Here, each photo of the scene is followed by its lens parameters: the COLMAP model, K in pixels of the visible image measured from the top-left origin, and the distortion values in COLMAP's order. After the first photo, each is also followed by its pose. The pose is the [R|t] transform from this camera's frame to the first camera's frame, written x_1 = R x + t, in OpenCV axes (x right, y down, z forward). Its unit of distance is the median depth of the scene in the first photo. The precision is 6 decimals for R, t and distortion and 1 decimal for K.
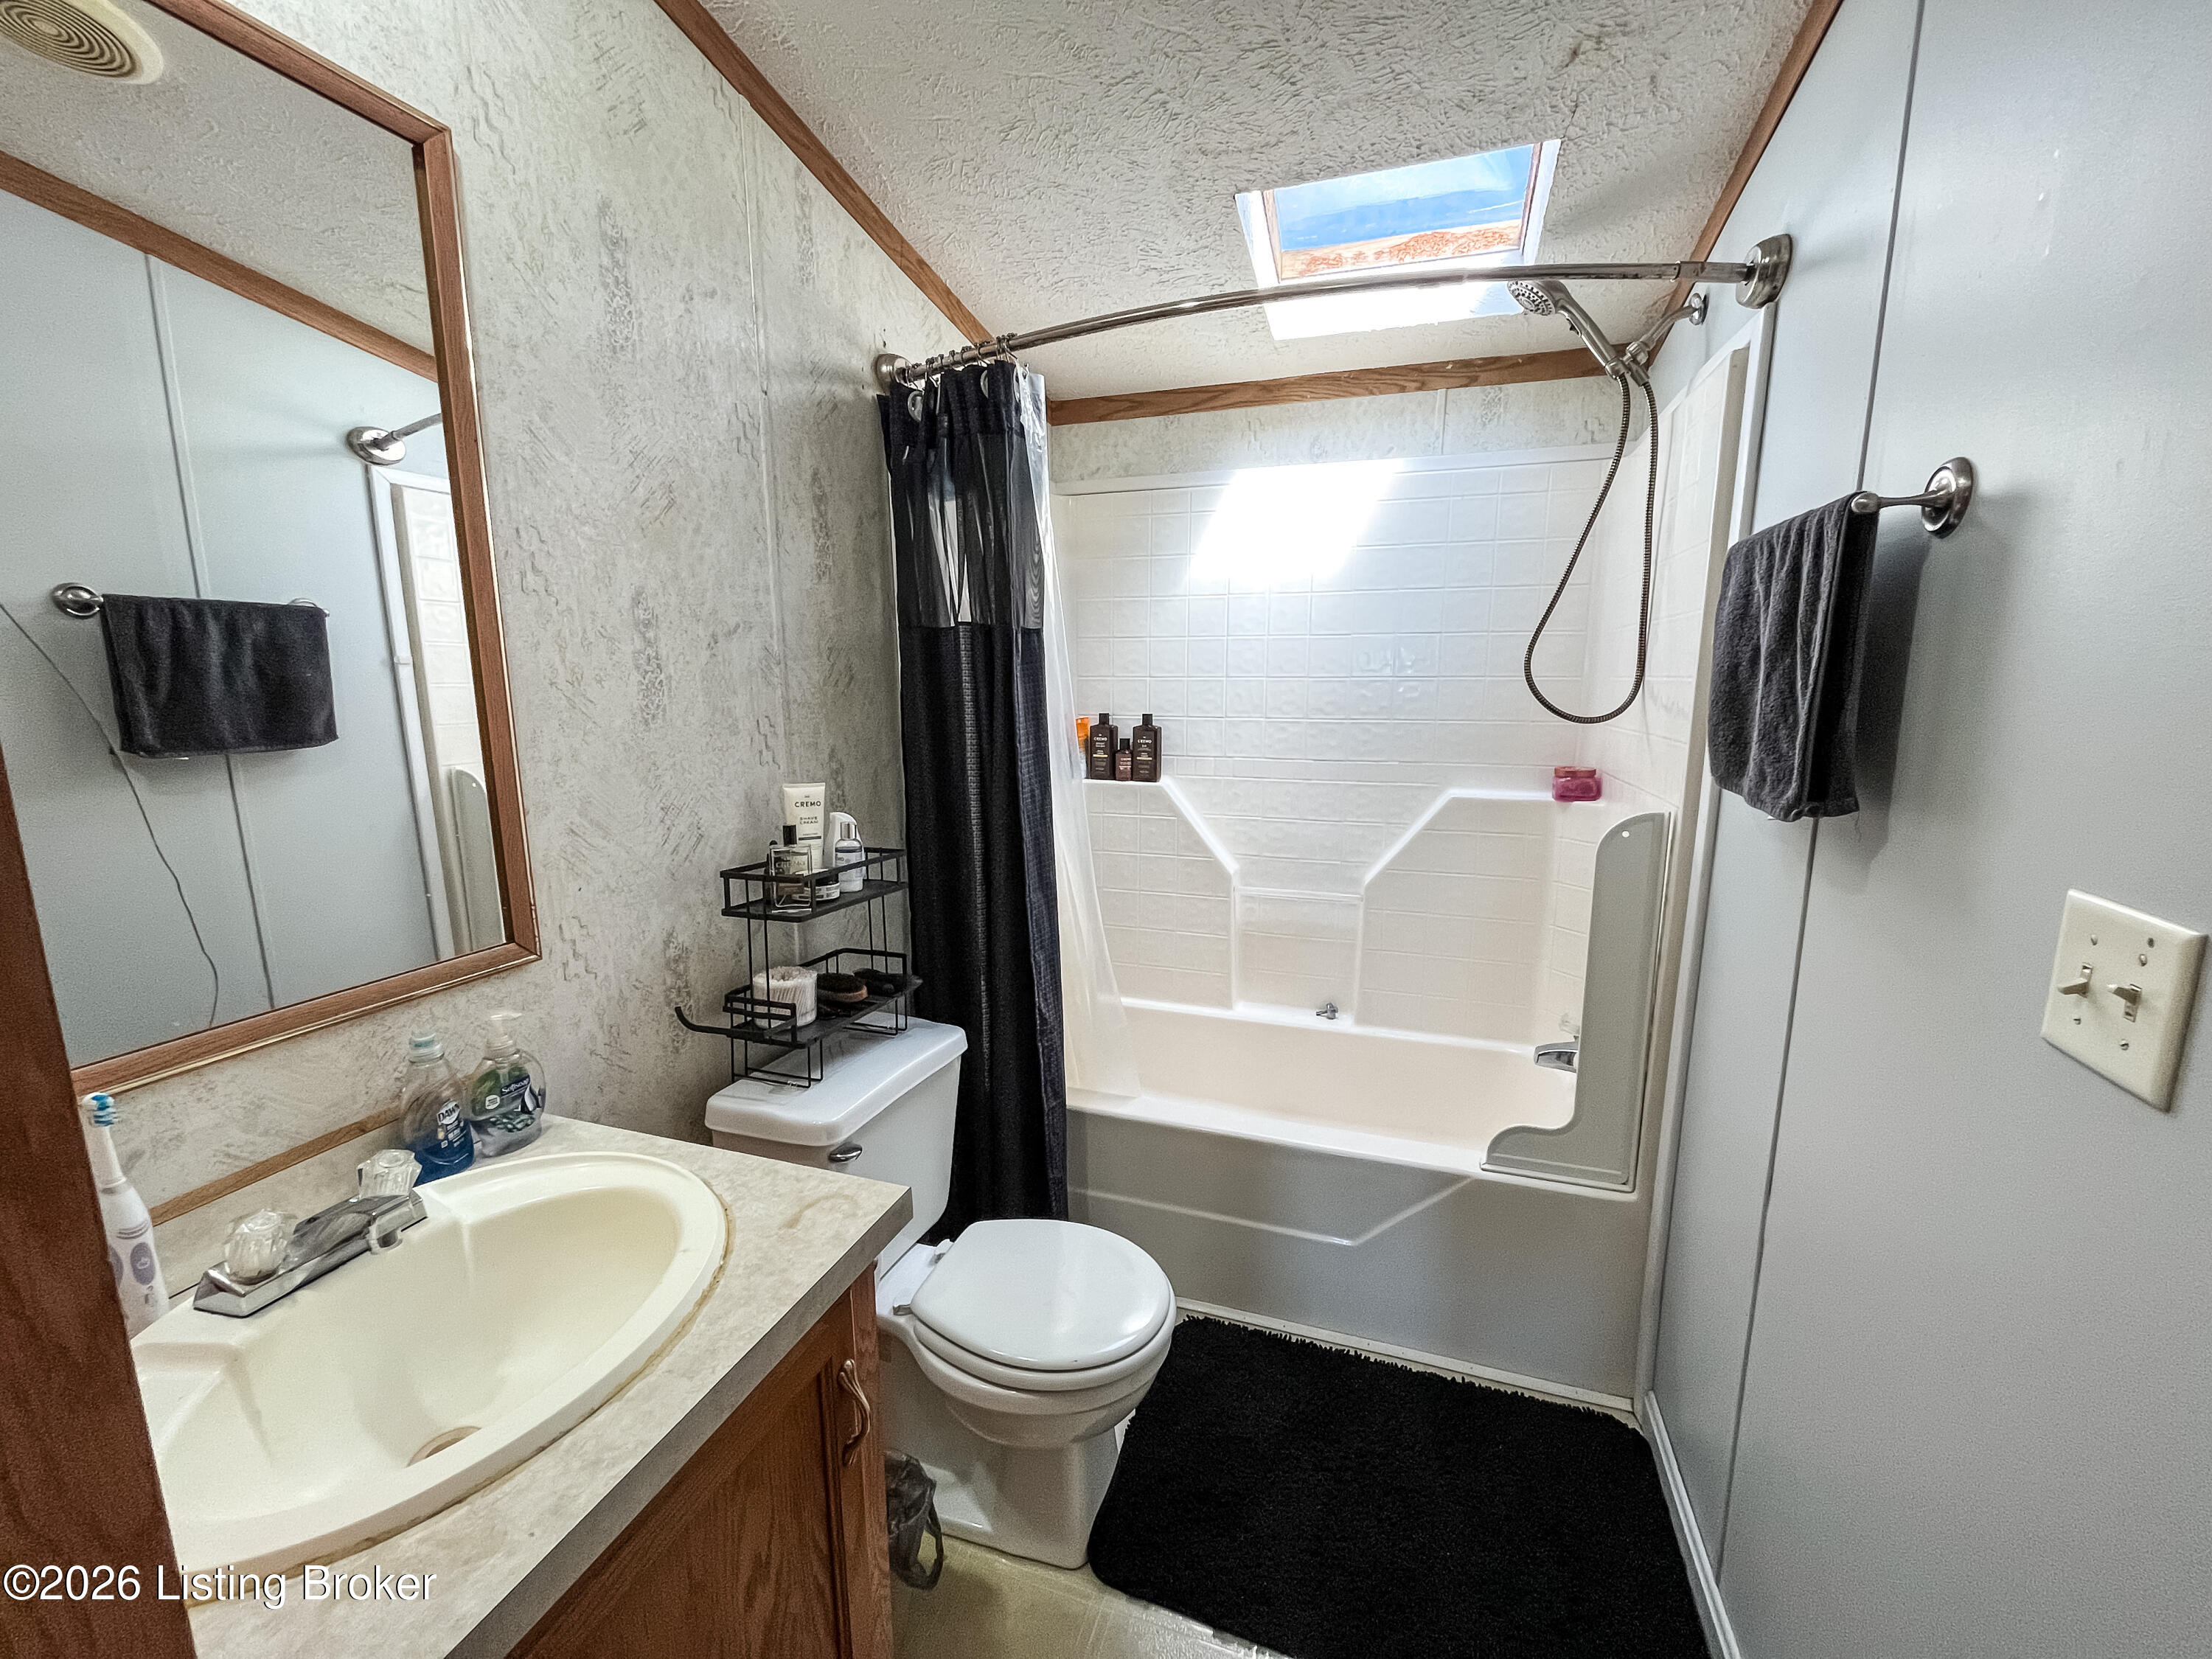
lens RADIAL K [[891.9, 0, 1115.3], [0, 891.9, 825.7], [0, 0, 1]] dist [-0.003694, -0.000514]
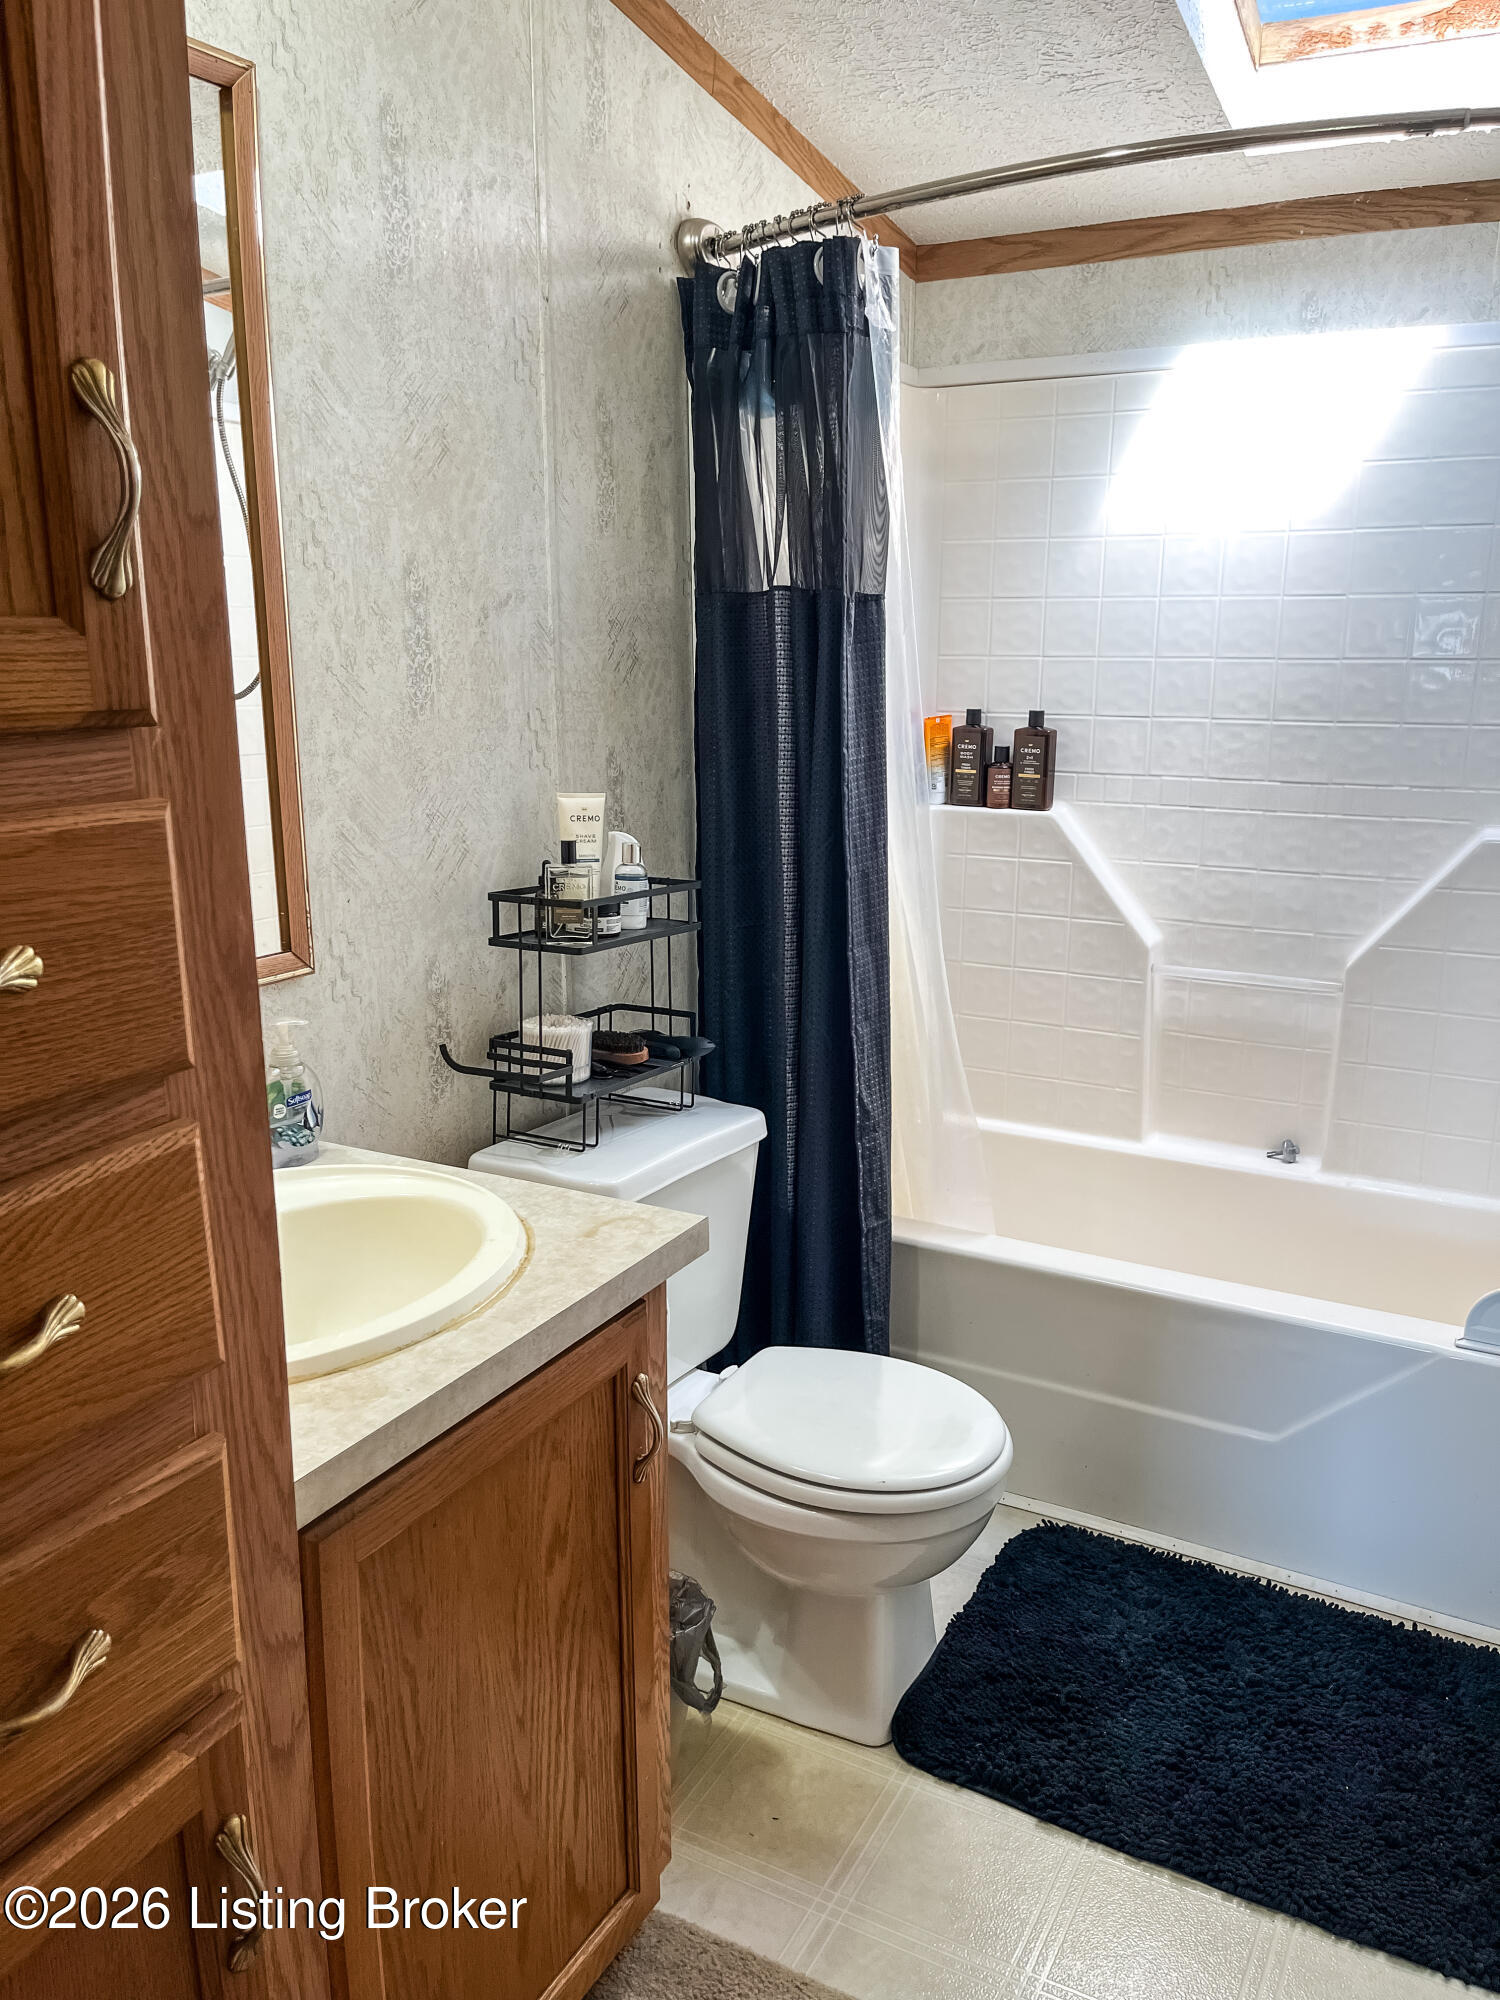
lens RADIAL K [[1536.8, 0, 764.9], [0, 1536.8, 992.6], [0, 0, 1]] dist [0.062734, -0.088437]
pose [[0.985590, 0.043415, -0.163484, 0.048575], [-0.033776, 0.997549, 0.061287, 0.038213], [0.165744, -0.054882, 0.984640, -0.328009]]
